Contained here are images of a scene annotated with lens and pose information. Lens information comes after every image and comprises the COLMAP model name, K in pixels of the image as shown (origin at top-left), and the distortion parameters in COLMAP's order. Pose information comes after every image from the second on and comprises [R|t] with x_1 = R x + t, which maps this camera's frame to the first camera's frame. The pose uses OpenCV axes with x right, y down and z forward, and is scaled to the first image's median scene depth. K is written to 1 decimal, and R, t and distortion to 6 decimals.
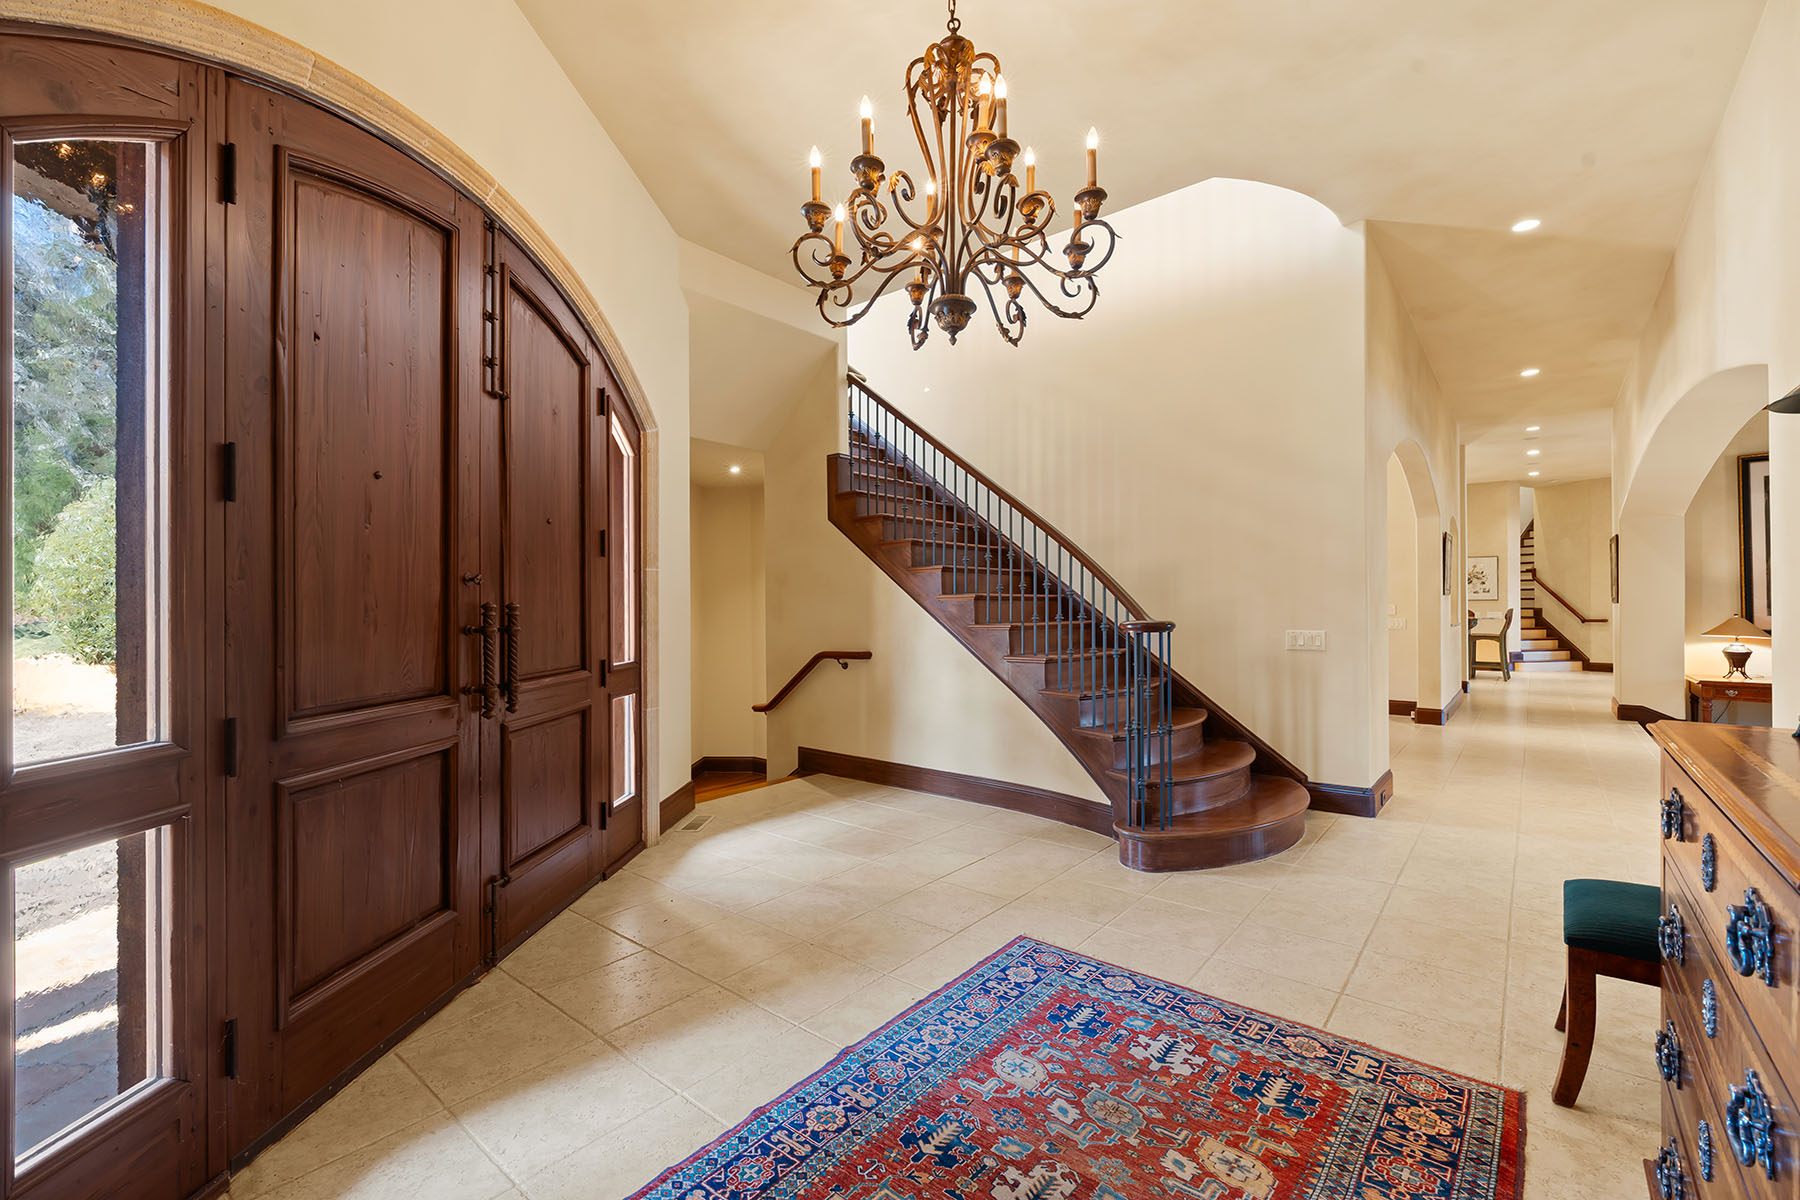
lens RADIAL K [[765.3, 0, 900.0], [0, 765.3, 600.0], [0, 0, 1]] dist [-0.002920, -0.000099]
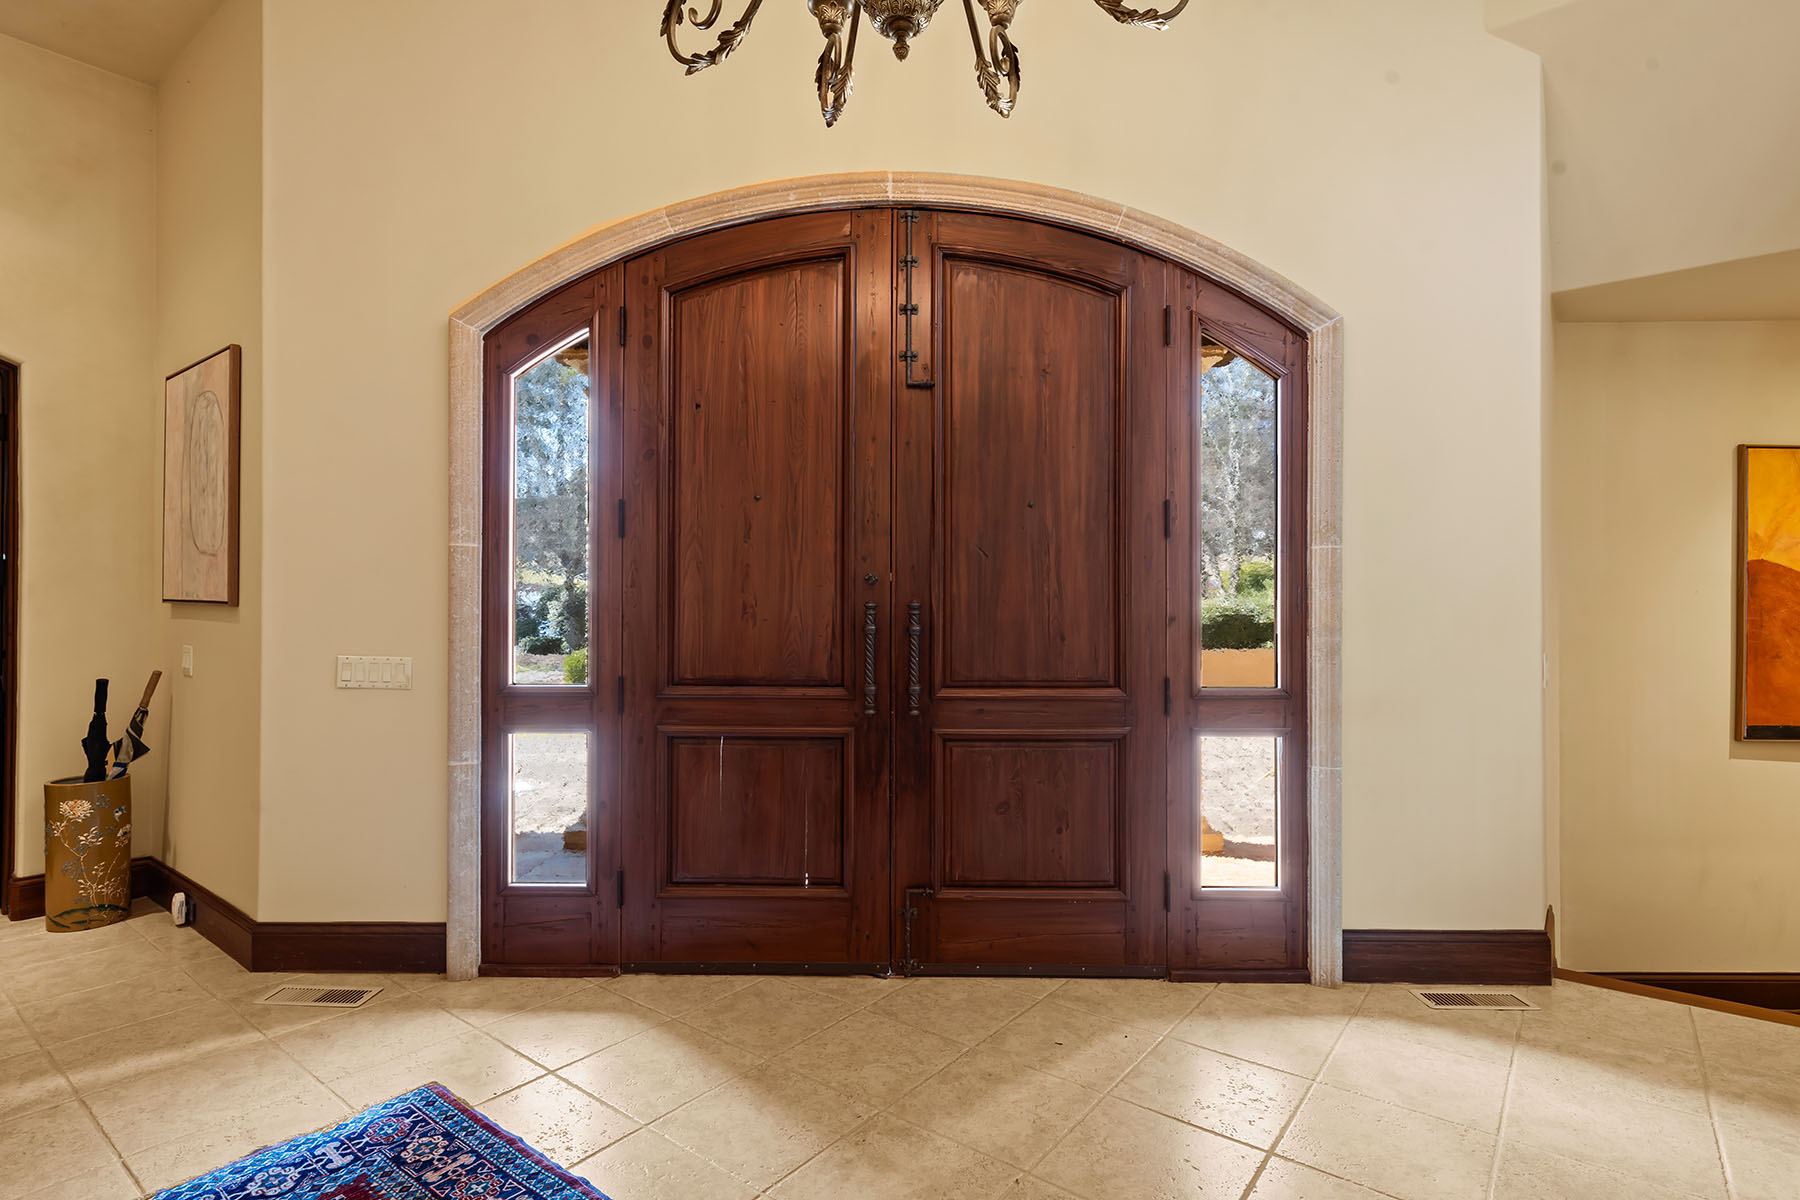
lens RADIAL K [[885.9, 0, 892.2], [0, 885.9, 601.2], [0, 0, 1]] dist [0.002177, -0.000112]
pose [[0.027170, -0.010321, -0.999578, 0.701555], [0.008627, 0.999912, -0.010090, 0.018275], [0.999594, -0.008349, 0.027257, 1.114072]]
